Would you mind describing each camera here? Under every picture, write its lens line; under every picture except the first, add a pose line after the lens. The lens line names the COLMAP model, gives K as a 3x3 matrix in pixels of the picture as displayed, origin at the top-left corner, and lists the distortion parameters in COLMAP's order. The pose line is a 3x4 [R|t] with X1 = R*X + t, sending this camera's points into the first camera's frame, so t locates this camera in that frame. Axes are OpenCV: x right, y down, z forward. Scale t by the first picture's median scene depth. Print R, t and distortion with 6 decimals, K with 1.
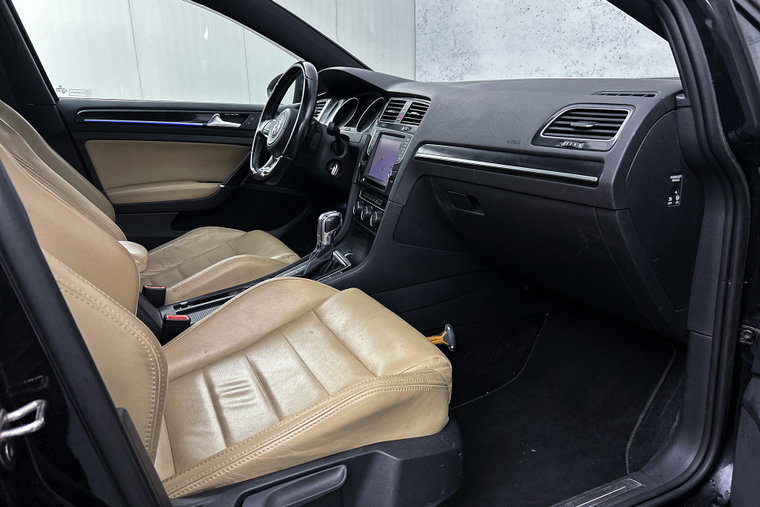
lens RADIAL K [[576.3, 0, 383.5], [0, 576.3, 251.9], [0, 0, 1]] dist [0.045217, -0.060250]
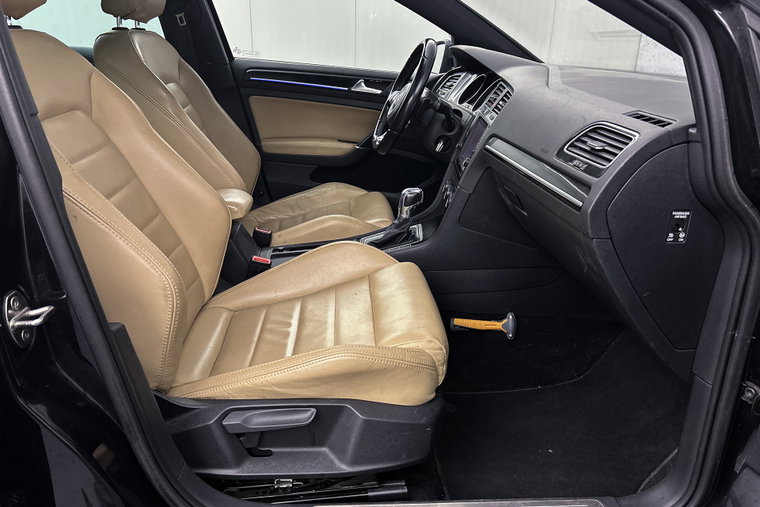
lens RADIAL K [[576.3, 0, 375.2], [0, 576.3, 255.8], [0, 0, 1]] dist [0.045217, -0.060250]
pose [[0.925190, 0.178690, -0.334804, 0.255059], [-0.148624, 0.982348, 0.113592, -0.064840], [0.349192, -0.055334, 0.935416, -0.042112]]
